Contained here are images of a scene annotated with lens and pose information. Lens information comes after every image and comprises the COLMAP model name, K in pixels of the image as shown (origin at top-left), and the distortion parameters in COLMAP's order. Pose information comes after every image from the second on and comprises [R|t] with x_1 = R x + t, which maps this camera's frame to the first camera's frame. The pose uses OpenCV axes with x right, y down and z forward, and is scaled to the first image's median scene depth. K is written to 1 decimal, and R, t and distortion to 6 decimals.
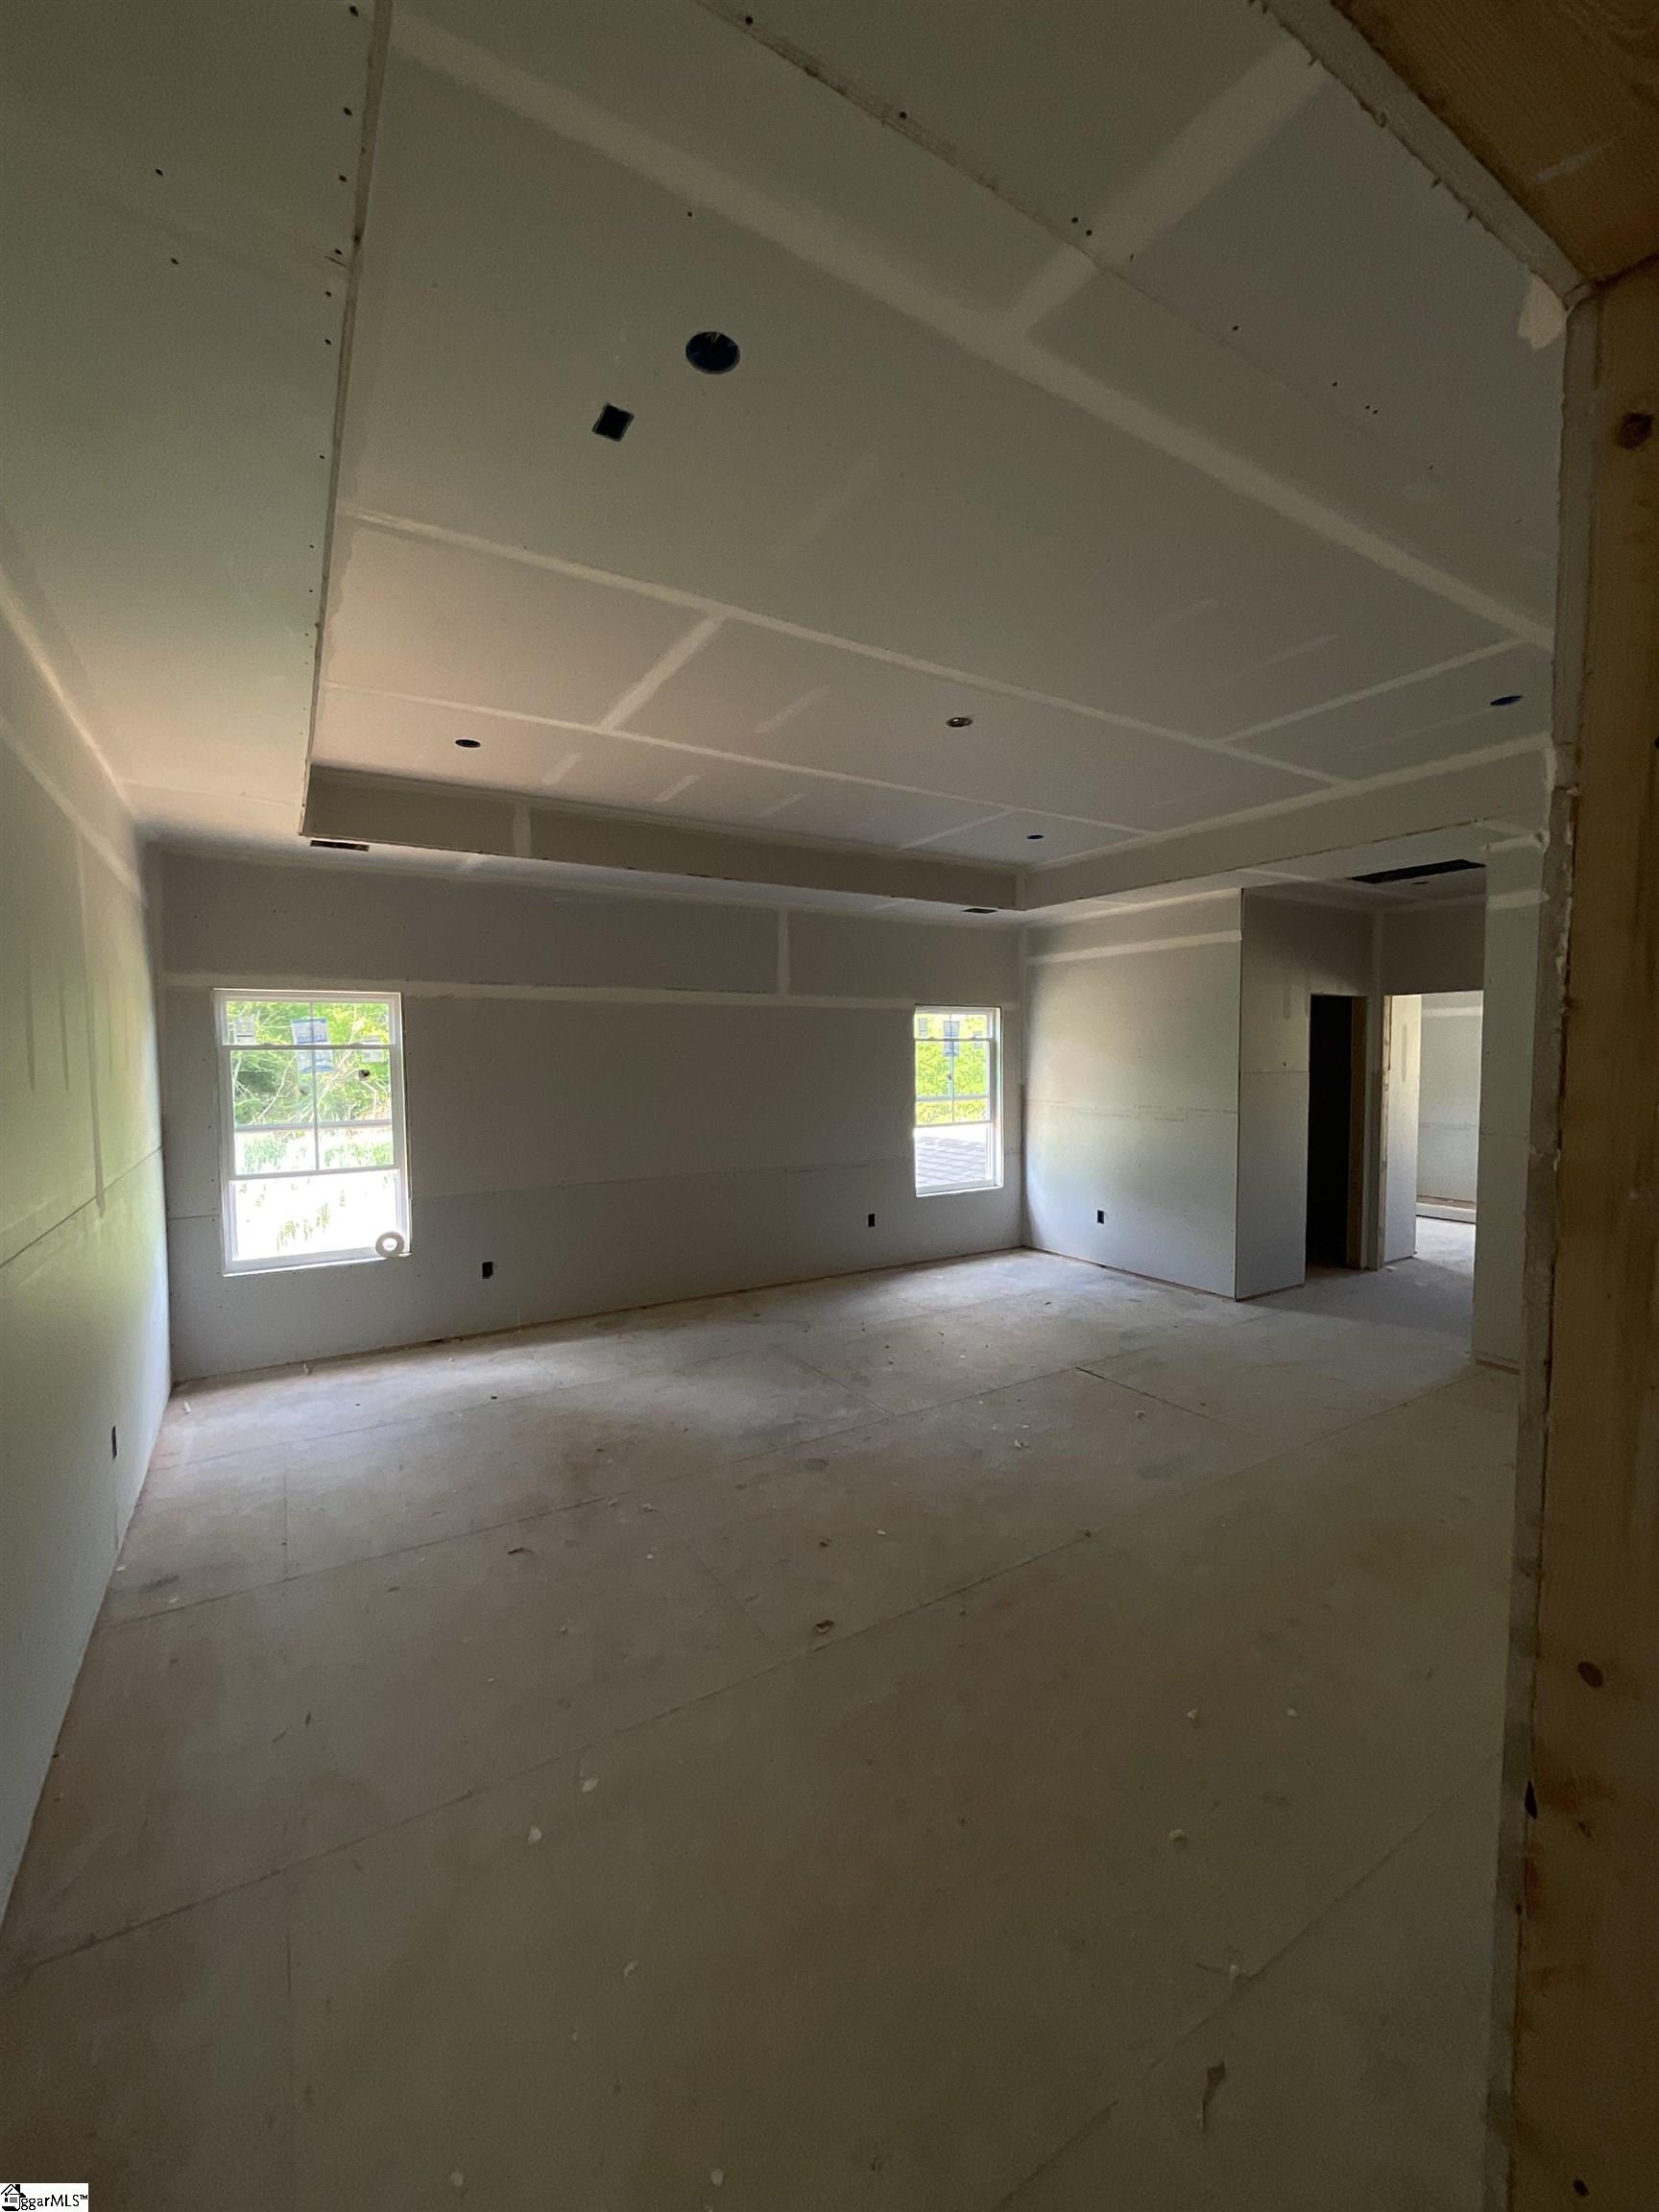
lens RADIAL K [[893.1, 0, 833.0], [0, 893.1, 1108.8], [0, 0, 1]] dist [-0.001275, 0.000799]
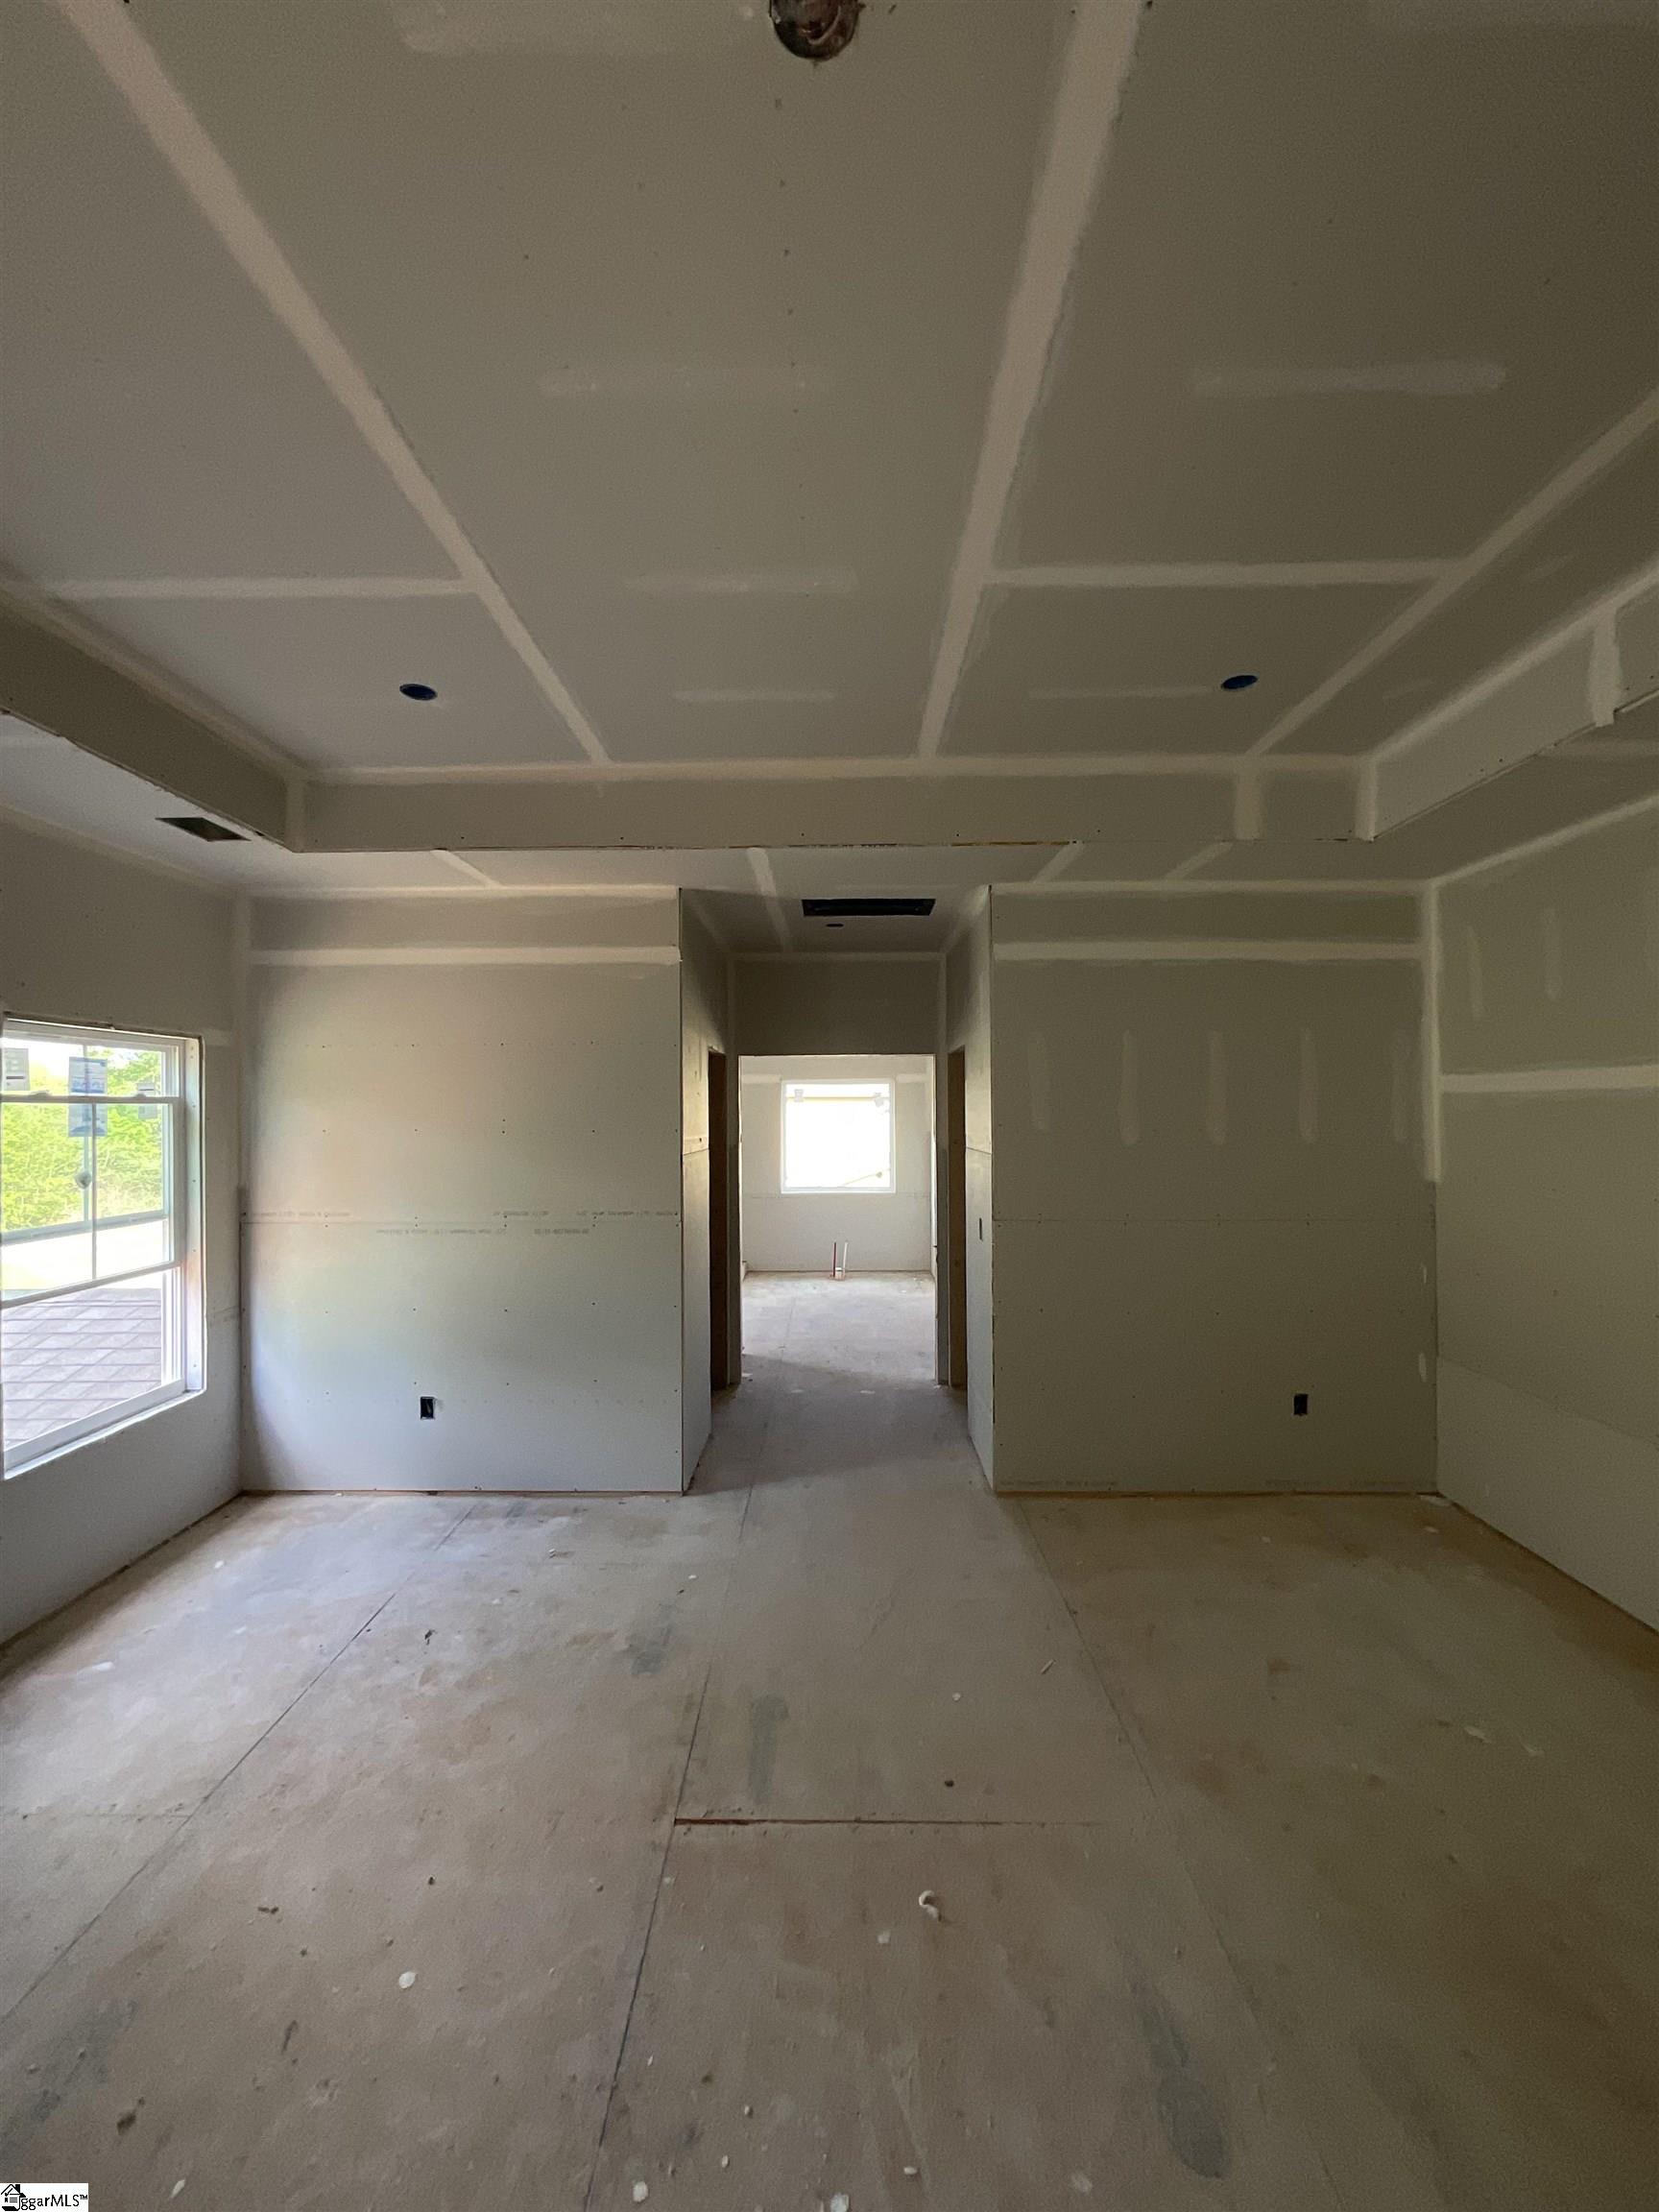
lens RADIAL K [[893.1, 0, 831.6], [0, 893.1, 1103.3], [0, 0, 1]] dist [-0.001275, 0.000799]
pose [[0.543824, 0.012286, 0.839109, -0.049323], [0.055083, 0.997214, -0.050300, -0.033634], [-0.837389, 0.073575, 0.541633, 0.465132]]
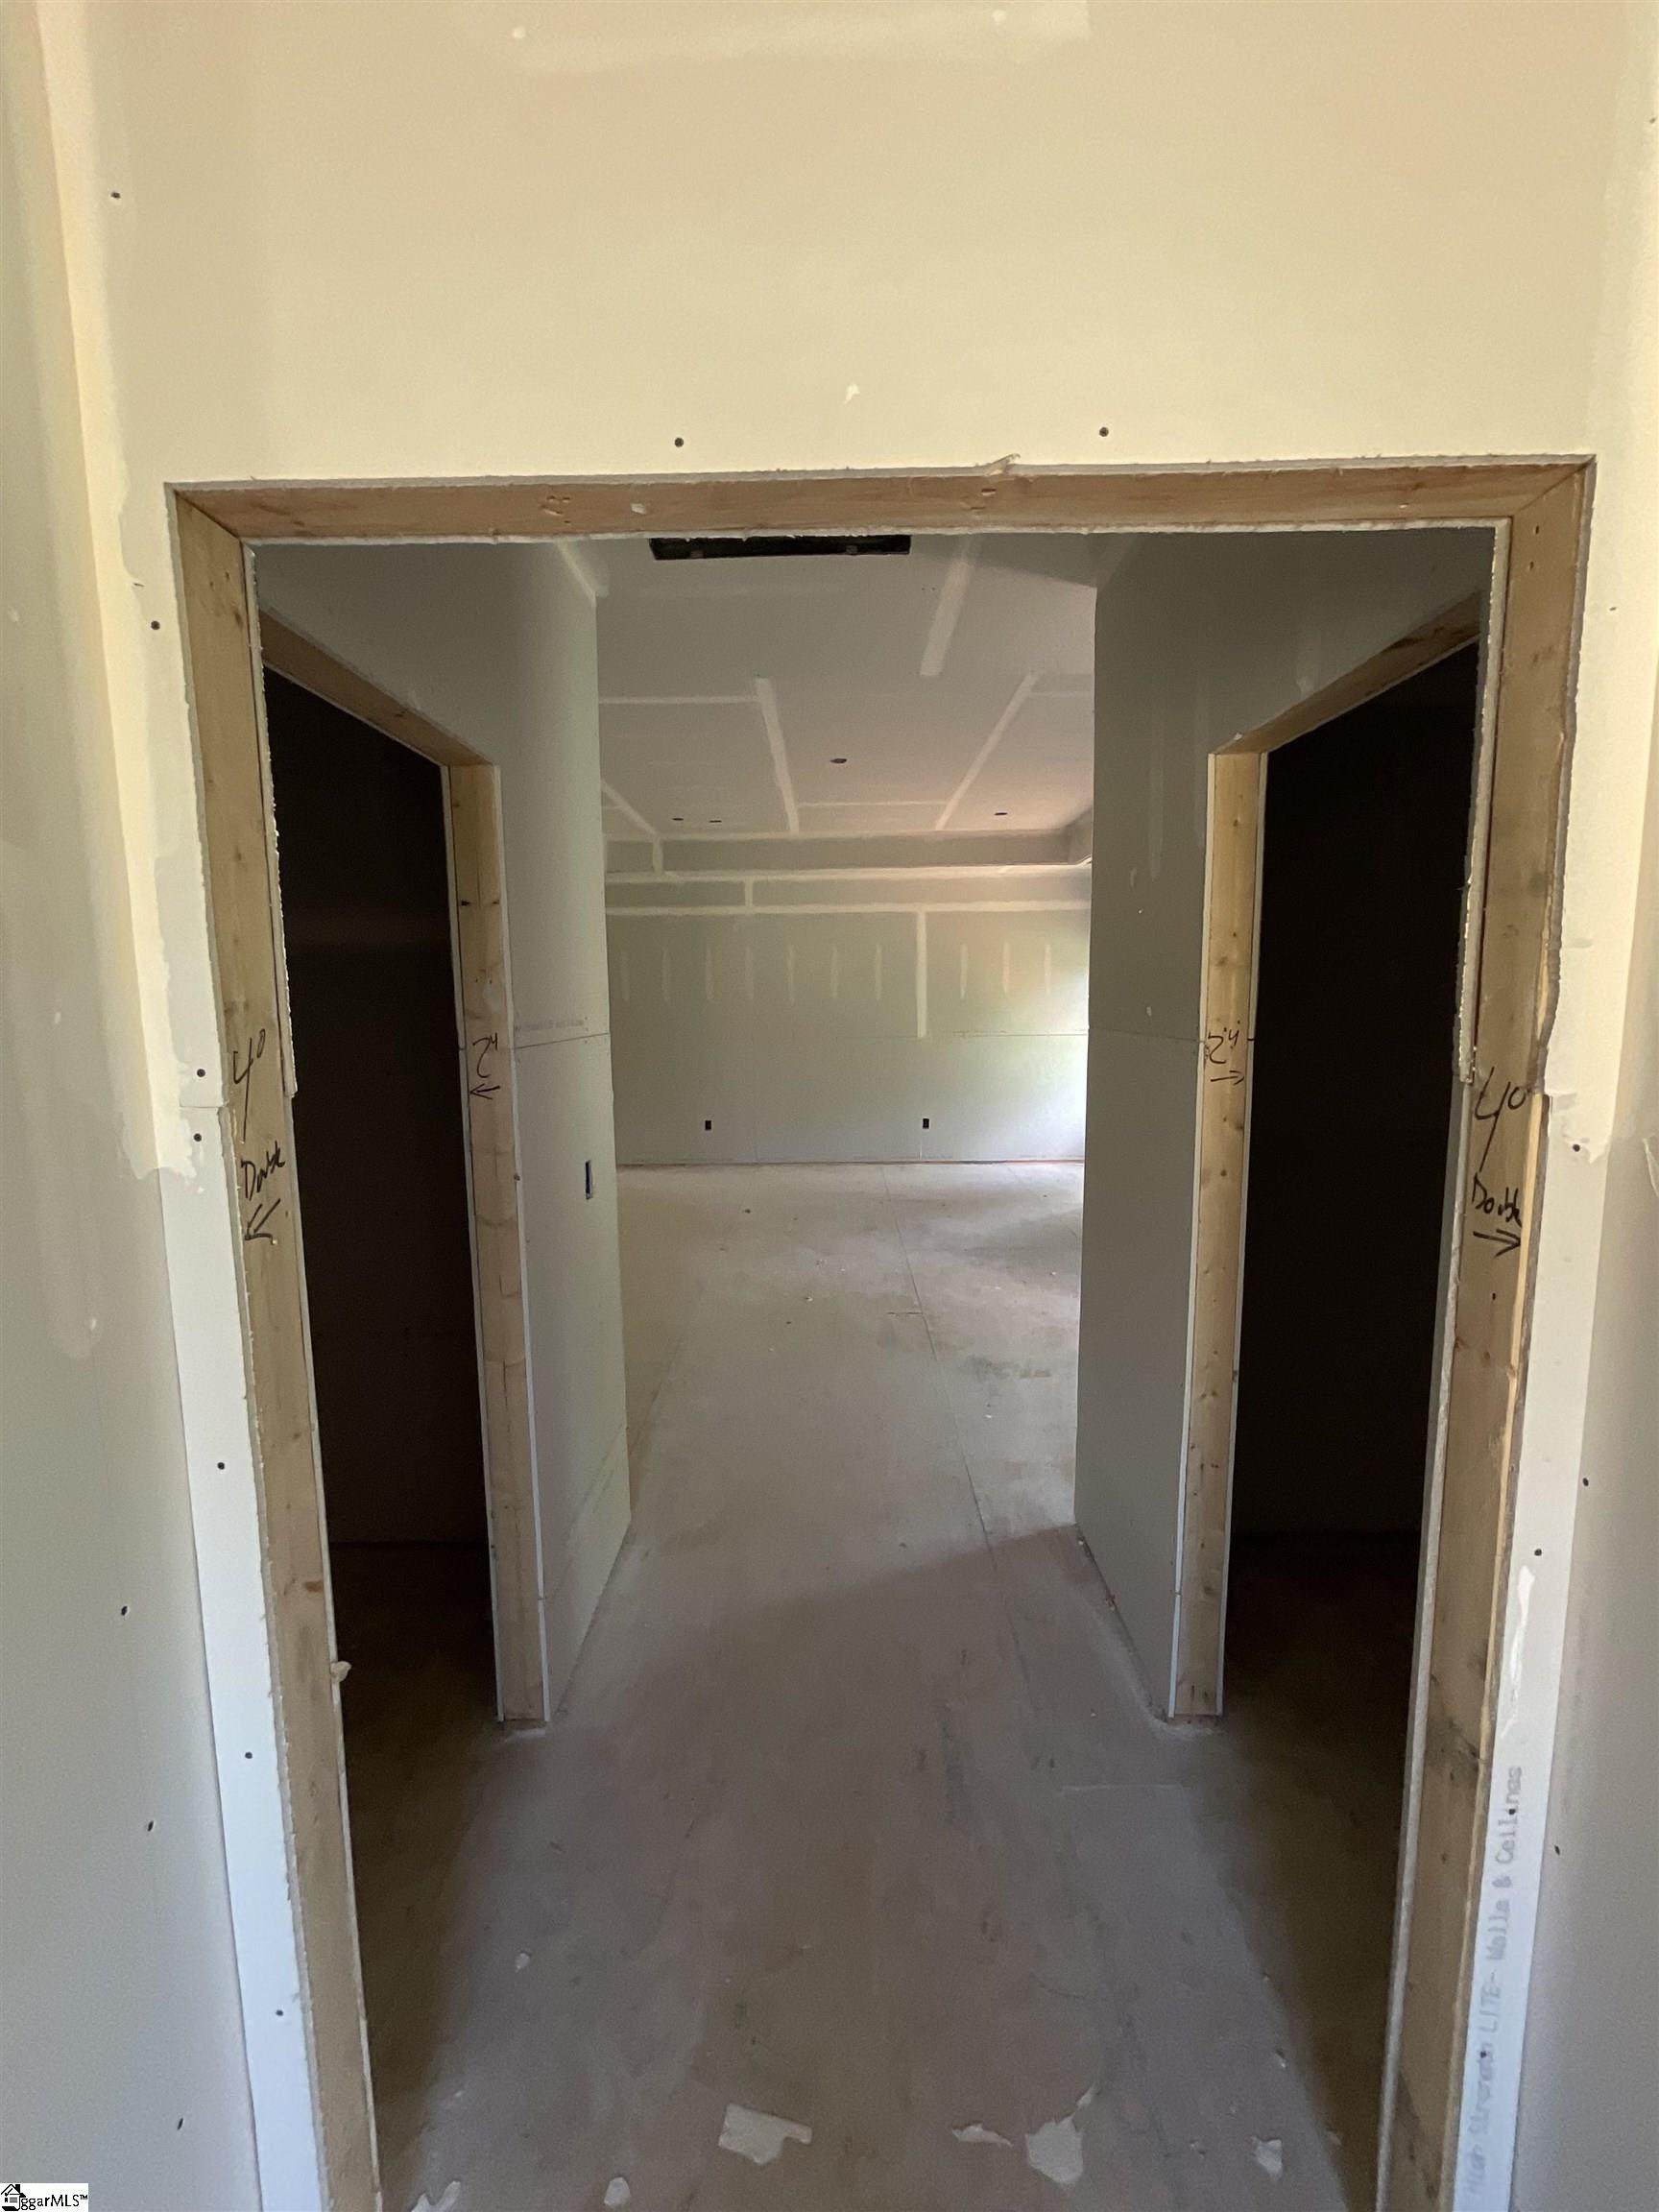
lens RADIAL K [[893.1, 0, 837.3], [0, 893.1, 1110.9], [0, 0, 1]] dist [-0.001275, 0.000799]
pose [[-0.533582, 0.111265, -0.838397, 0.779775], [-0.039445, 0.986956, 0.156084, -0.051841], [0.844828, 0.116355, -0.522233, 0.987568]]
